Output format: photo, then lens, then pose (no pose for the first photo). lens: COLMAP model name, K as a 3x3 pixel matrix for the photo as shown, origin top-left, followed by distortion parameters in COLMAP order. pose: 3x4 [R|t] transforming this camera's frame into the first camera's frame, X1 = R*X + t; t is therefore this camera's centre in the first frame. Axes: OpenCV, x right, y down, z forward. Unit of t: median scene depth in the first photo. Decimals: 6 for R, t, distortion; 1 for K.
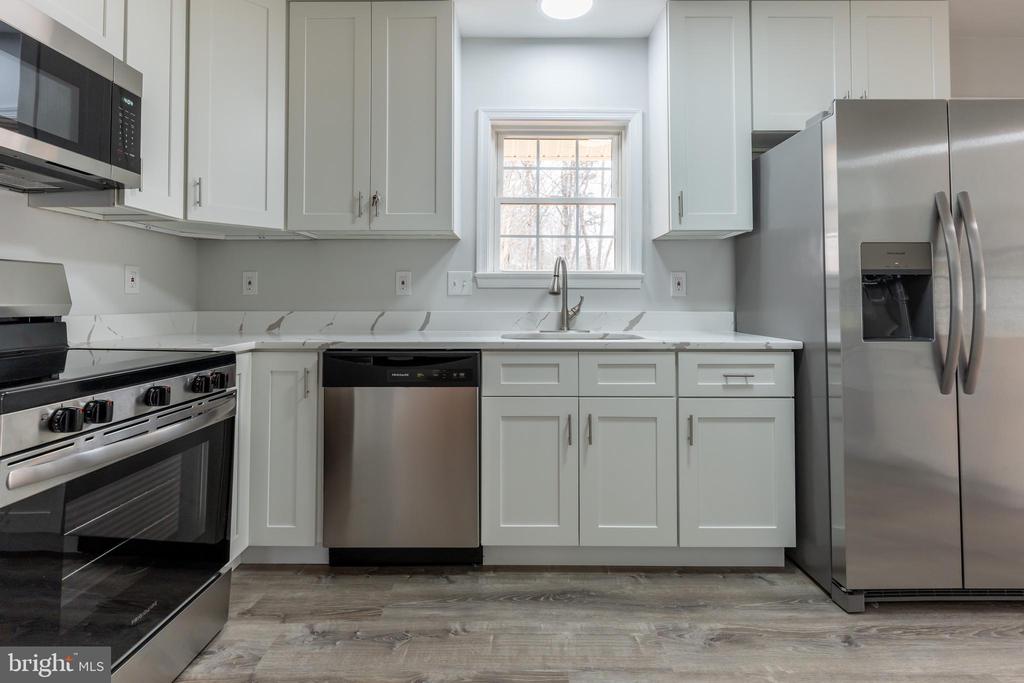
lens RADIAL K [[491.5, 0, 510.2], [0, 491.5, 289.6], [0, 0, 1]] dist [0.001023, 0.000068]
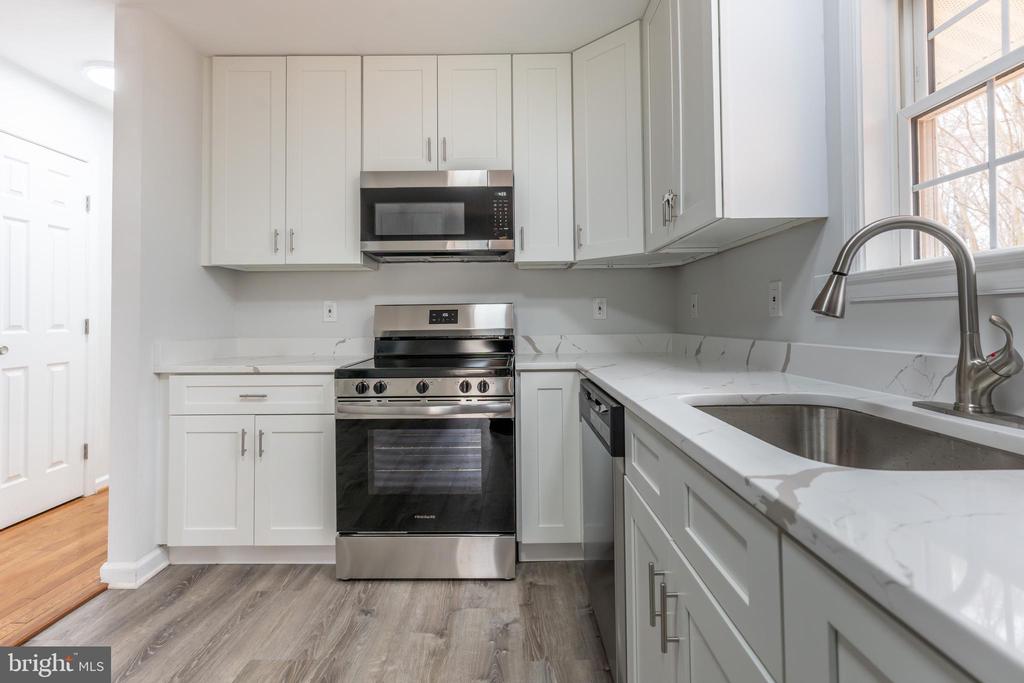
lens RADIAL K [[491.5, 0, 513.8], [0, 491.5, 310.3], [0, 0, 1]] dist [0.001023, 0.000068]
pose [[0.019861, -0.021158, -0.999579, 0.611411], [0.035310, 0.999167, -0.020448, 0.003966], [0.999179, -0.034889, 0.020592, 0.847428]]
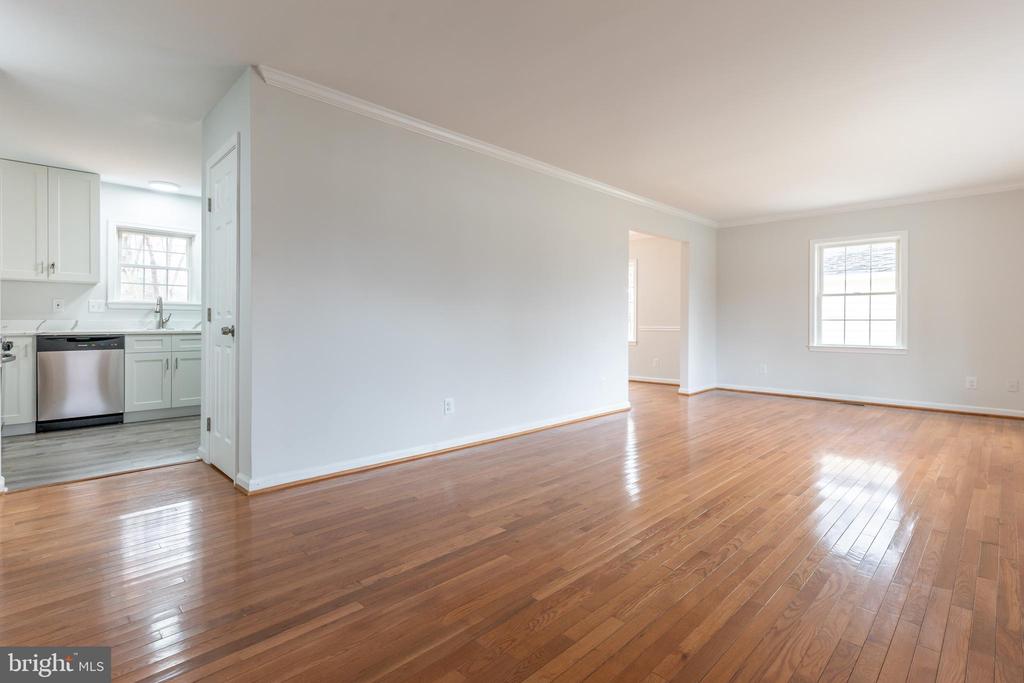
lens RADIAL K [[491.5, 0, 505.7], [0, 491.5, 318.7], [0, 0, 1]] dist [0.001023, 0.000068]
pose [[0.710598, -0.002710, 0.703593, -0.439694], [-0.014495, 0.999724, 0.018491, -0.030757], [-0.703449, -0.023338, 0.710362, -2.118094]]
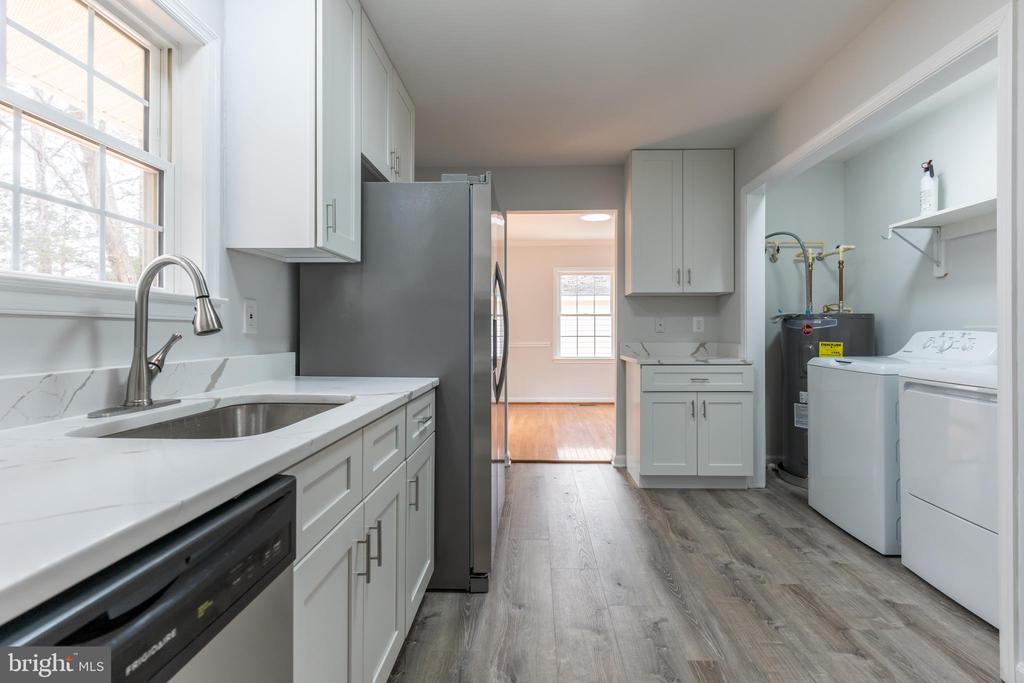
lens RADIAL K [[491.5, 0, 512.6], [0, 491.5, 329.9], [0, 0, 1]] dist [0.001023, 0.000068]
pose [[0.027263, 0.003517, 0.999622, -0.478553], [-0.028247, 0.999597, -0.002747, -0.001339], [-0.999229, -0.028161, 0.027352, 0.800967]]
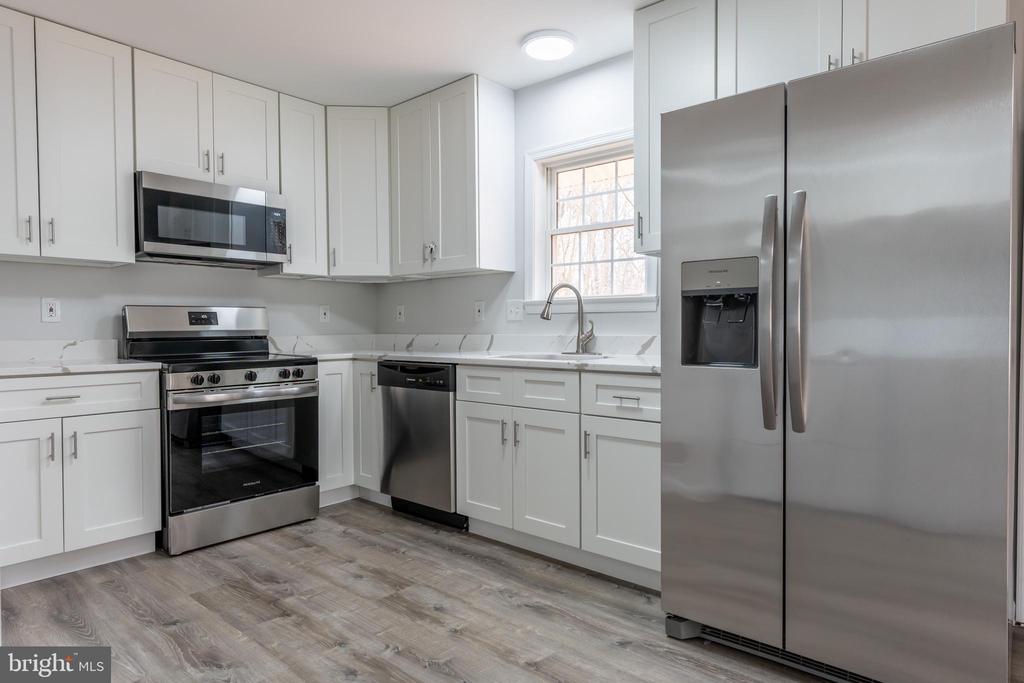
lens RADIAL K [[585.3, 0, 514.6], [0, 585.3, 343.3], [0, 0, 1]] dist [-0.000342, 0.000770]
pose [[0.766765, 0.012421, -0.641807, 1.048859], [0.023299, 0.998616, 0.047162, -0.000041], [0.641505, -0.051115, 0.765414, -0.069865]]
